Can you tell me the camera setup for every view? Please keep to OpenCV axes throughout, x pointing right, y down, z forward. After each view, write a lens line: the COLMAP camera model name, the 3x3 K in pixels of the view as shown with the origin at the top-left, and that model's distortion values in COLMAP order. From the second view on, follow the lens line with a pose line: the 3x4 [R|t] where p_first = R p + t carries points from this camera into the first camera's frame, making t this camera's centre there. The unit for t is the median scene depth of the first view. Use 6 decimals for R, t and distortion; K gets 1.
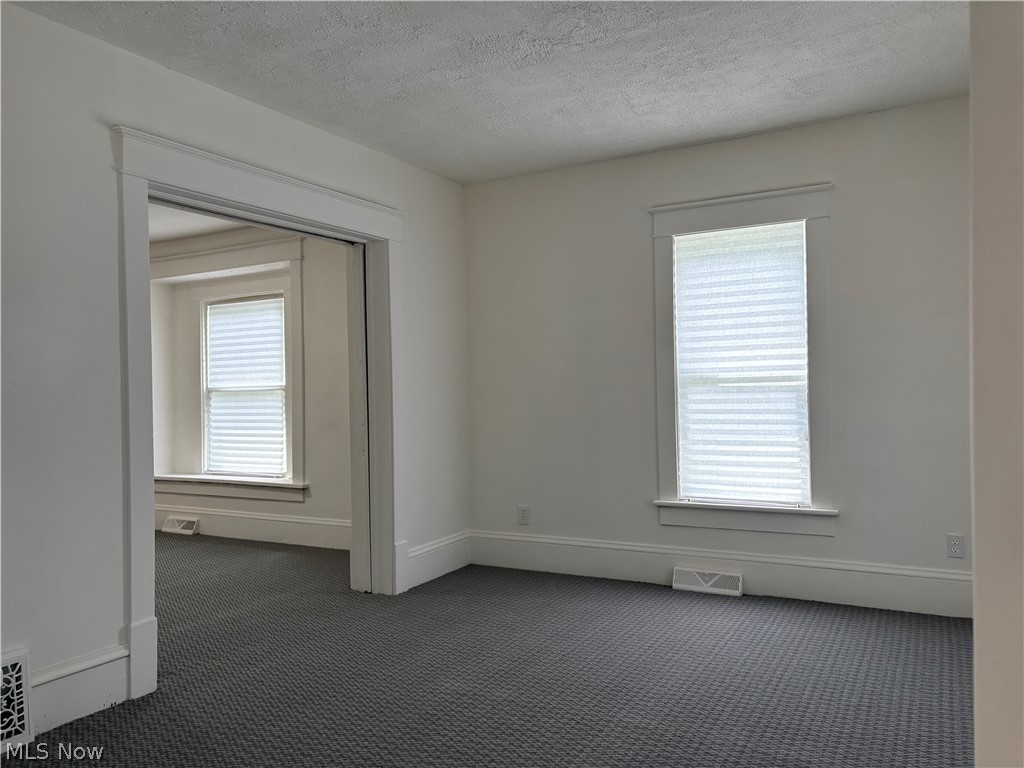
lens RADIAL K [[769.9, 0, 512.0], [0, 769.9, 384.0], [0, 0, 1]] dist [0.063232, -0.073239]
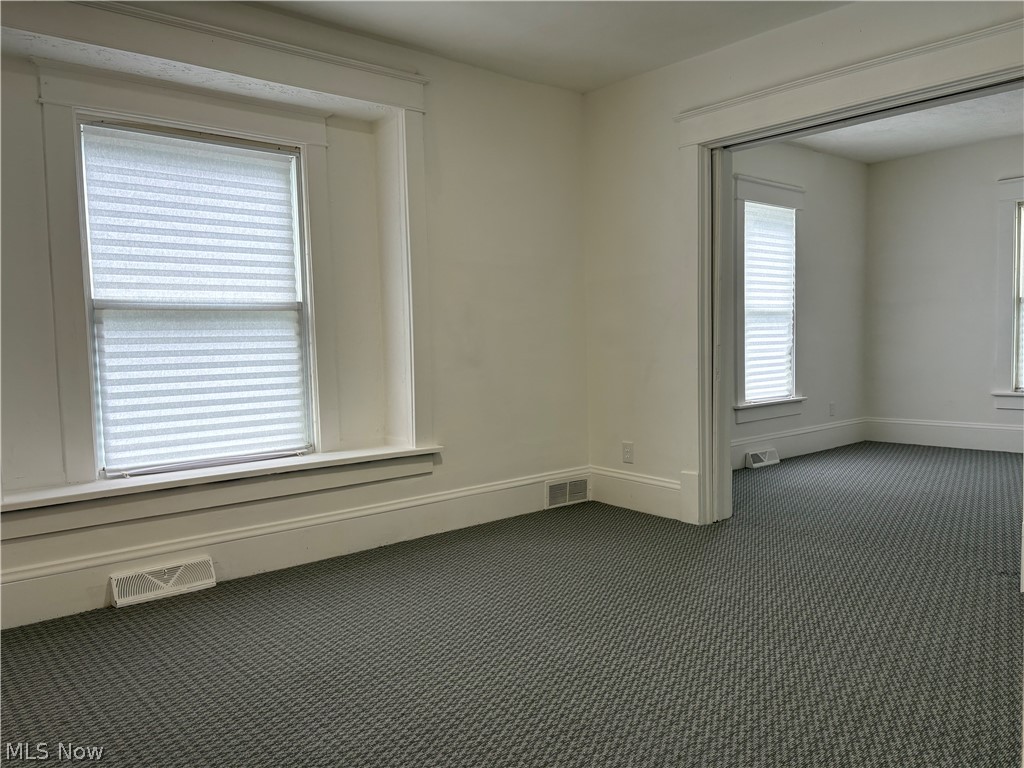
lens RADIAL K [[769.9, 0, 512.0], [0, 769.9, 384.0], [0, 0, 1]] dist [0.063232, -0.073239]
pose [[0.346871, -0.025972, 0.937553, -0.878102], [0.023770, 0.999539, 0.018895, 0.062980], [-0.937611, 0.015731, 0.347329, 0.696104]]
